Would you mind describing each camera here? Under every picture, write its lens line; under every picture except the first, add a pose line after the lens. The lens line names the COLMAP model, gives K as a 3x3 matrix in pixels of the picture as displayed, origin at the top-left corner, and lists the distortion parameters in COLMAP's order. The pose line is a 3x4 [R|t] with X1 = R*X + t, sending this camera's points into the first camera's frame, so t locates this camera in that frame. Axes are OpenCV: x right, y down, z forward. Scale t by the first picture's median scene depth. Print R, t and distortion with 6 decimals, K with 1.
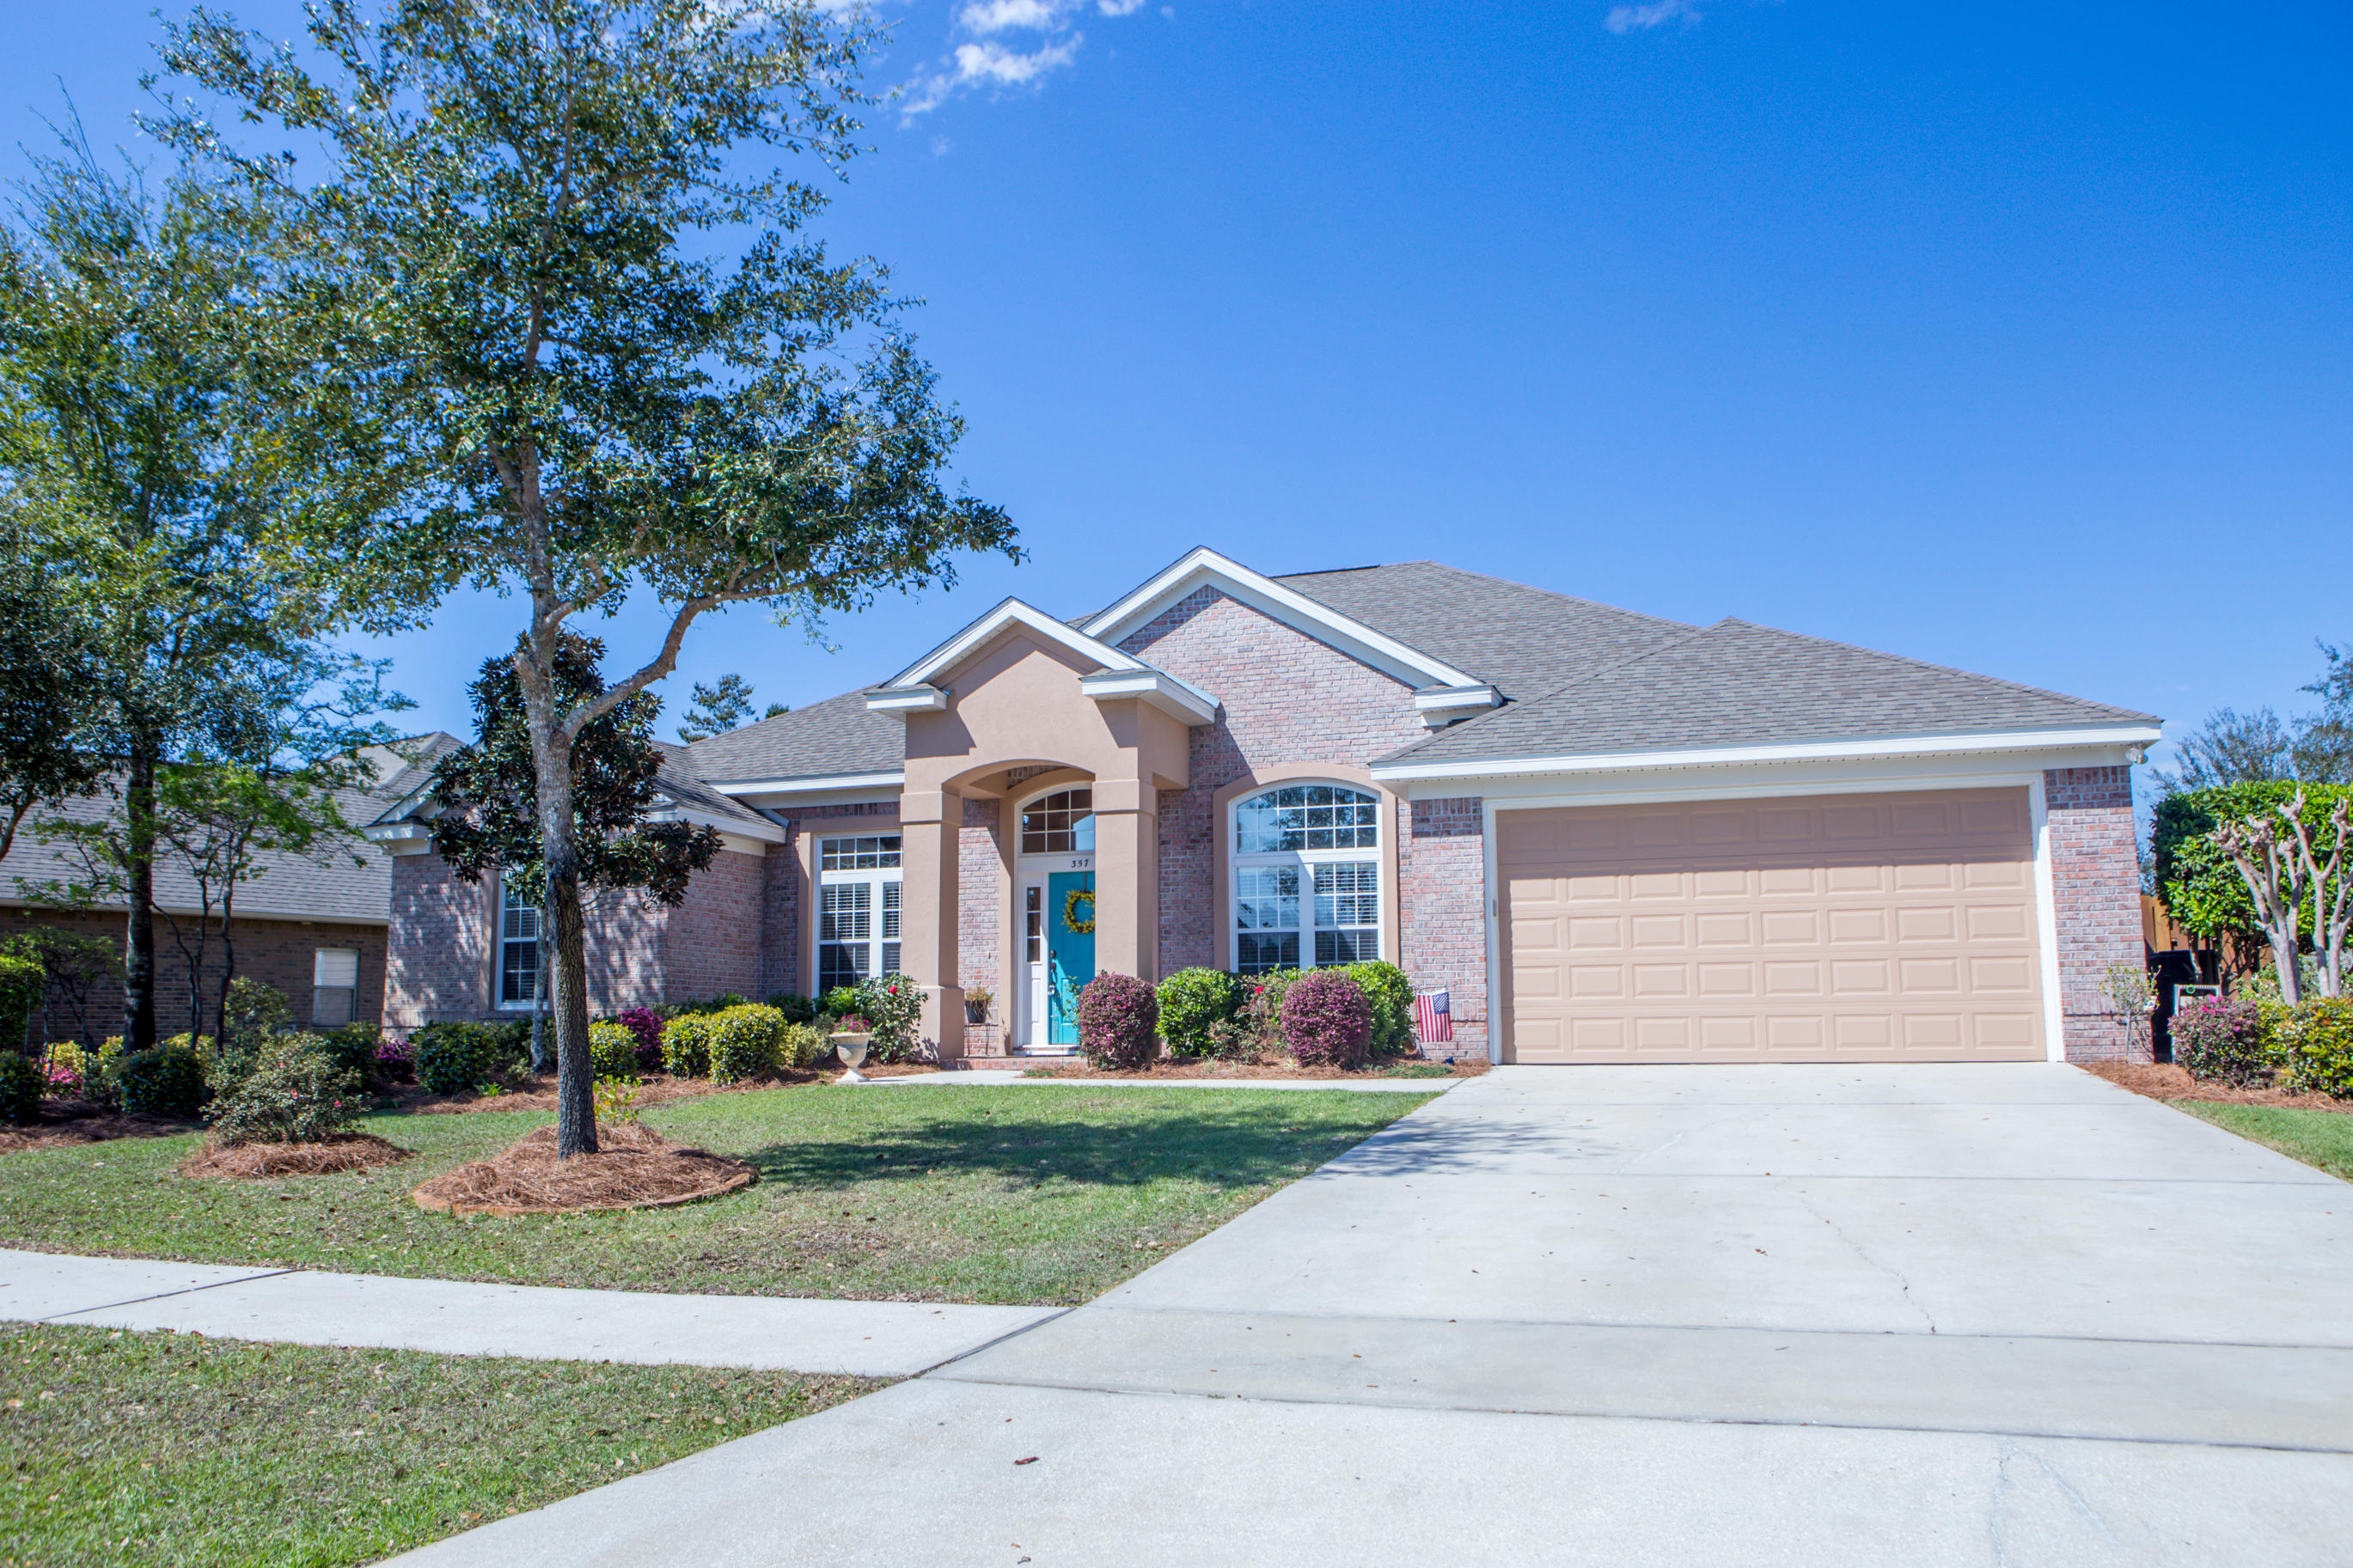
lens RADIAL K [[1662.6, 0, 1163.2], [0, 1662.6, 781.8], [0, 0, 1]] dist [-0.101748, 0.072919]
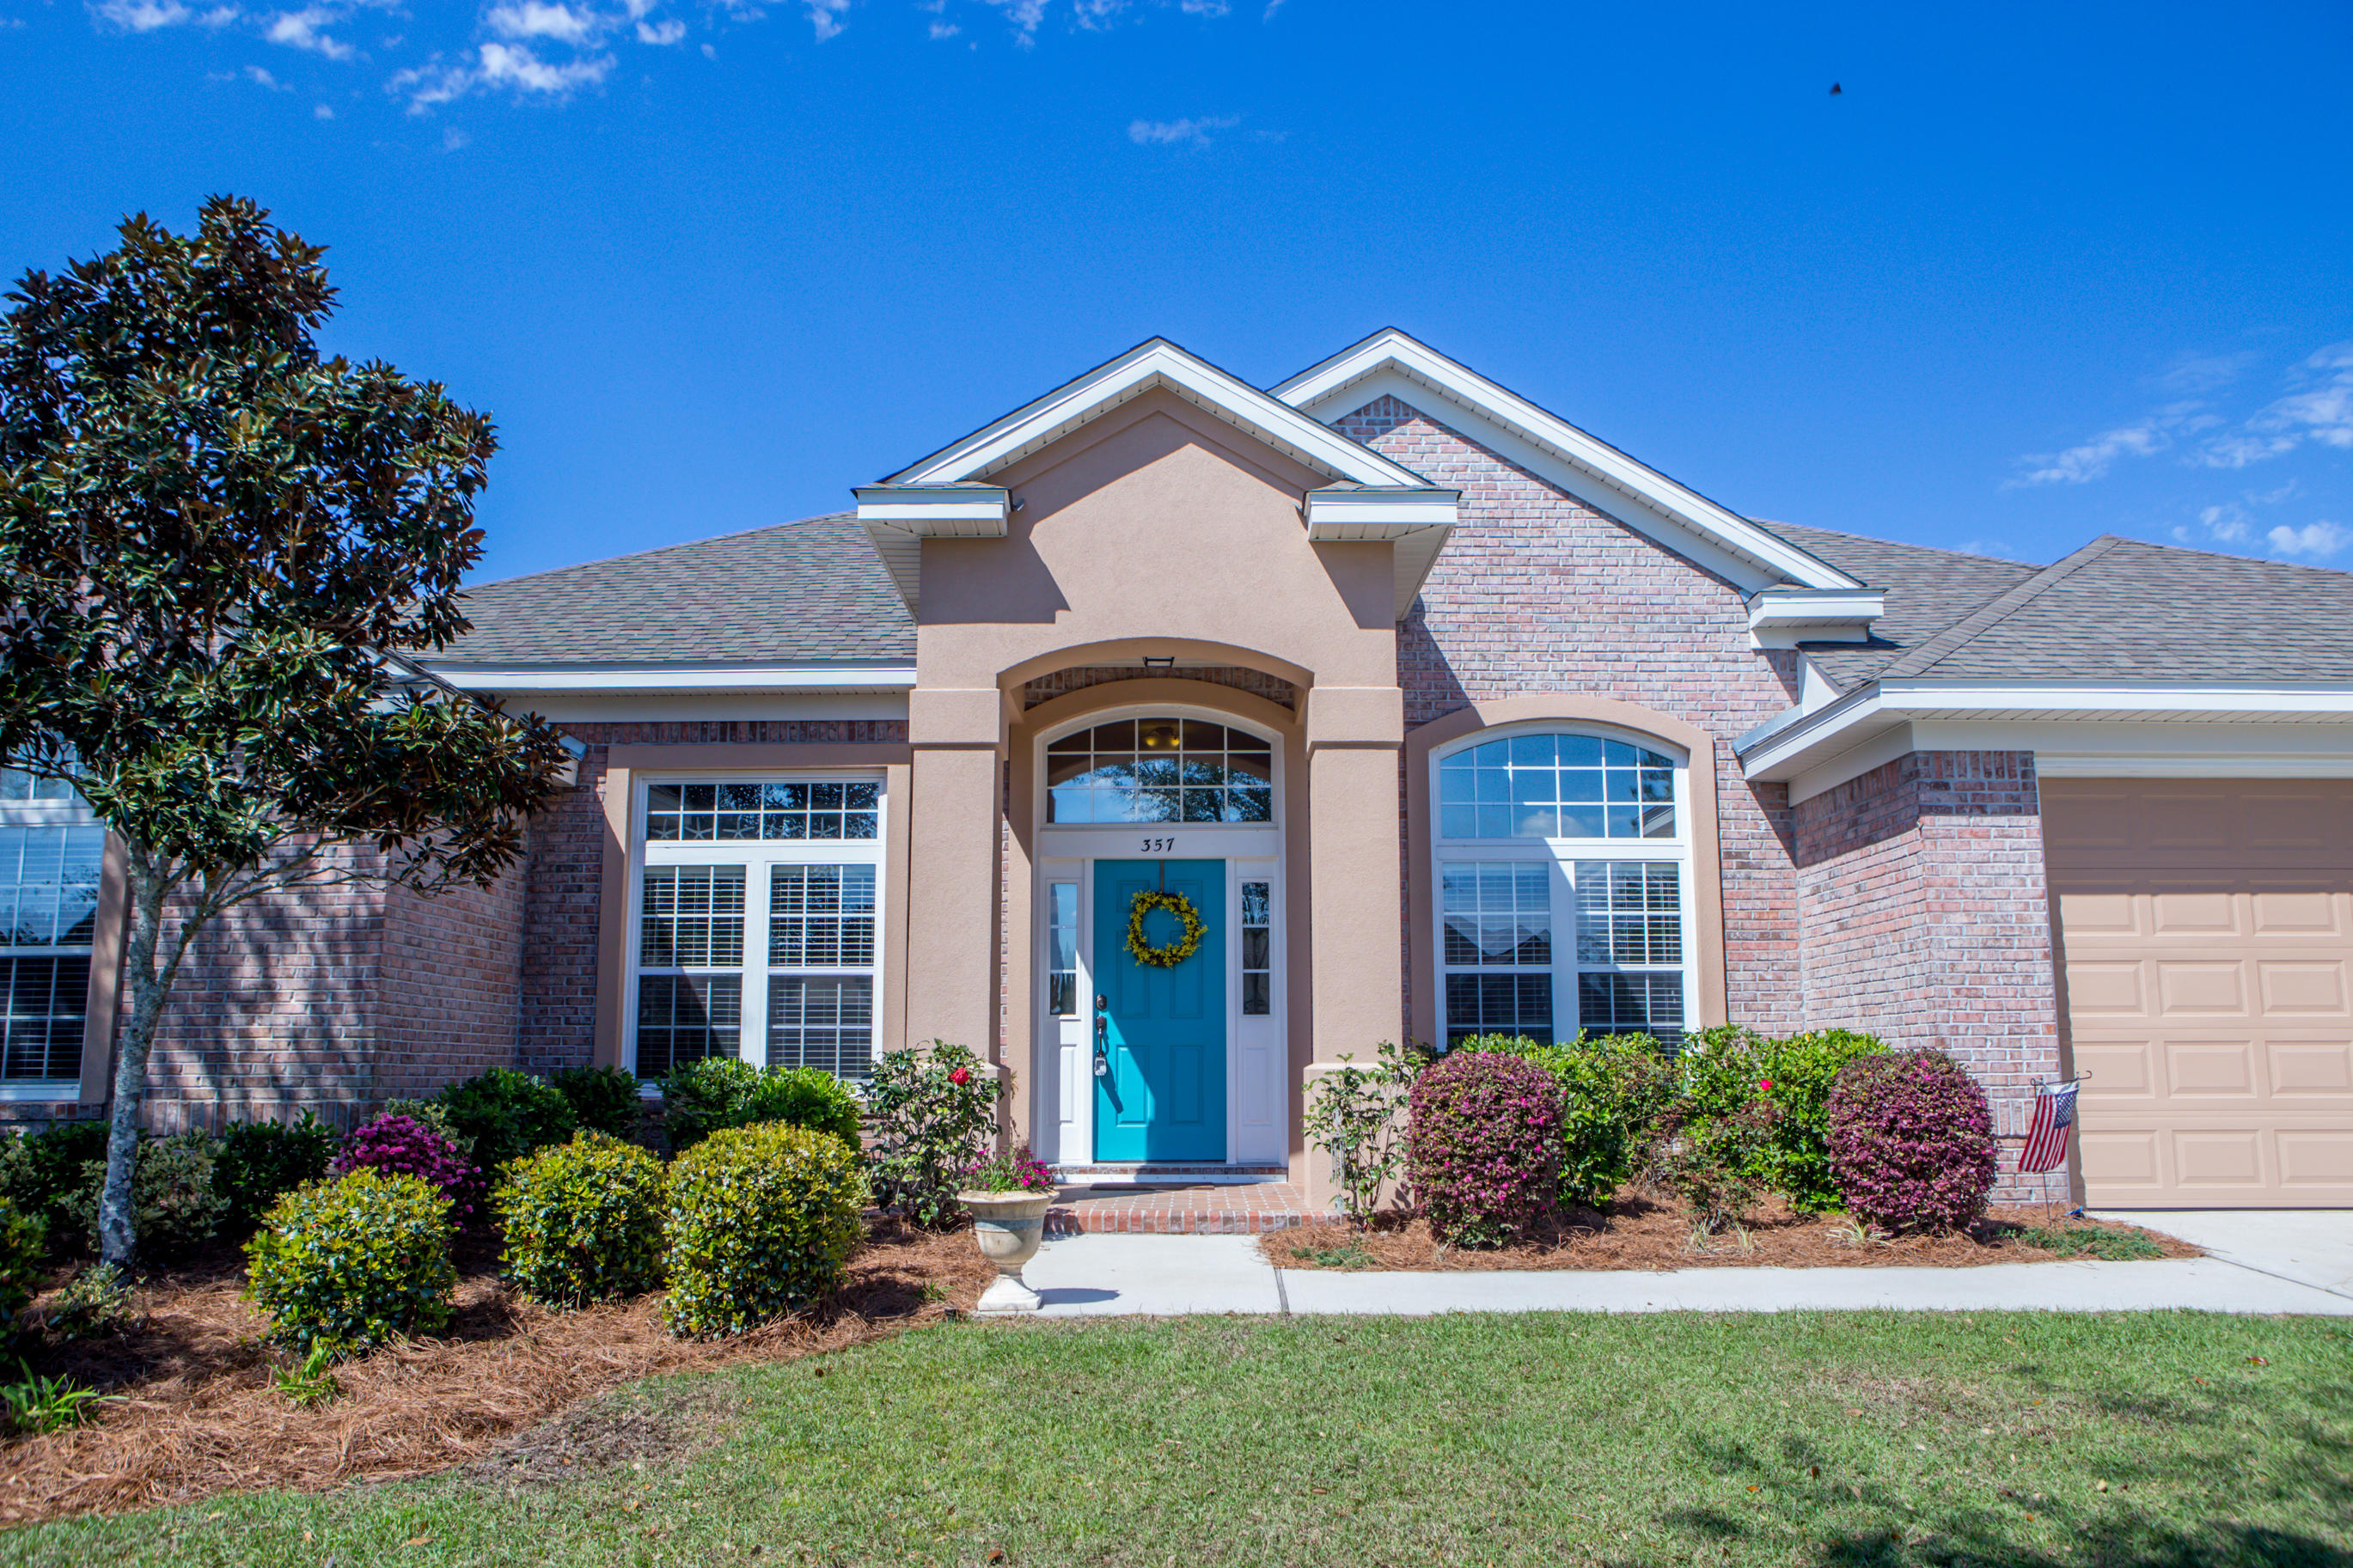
lens RADIAL K [[1662.6, 0, 1191.4], [0, 1662.6, 798.3], [0, 0, 1]] dist [-0.101748, 0.072919]
pose [[0.944178, 0.057959, 0.324297, -0.237810], [-0.053760, 0.998314, -0.021901, 0.047159], [-0.325019, 0.003245, 0.945702, 0.477332]]
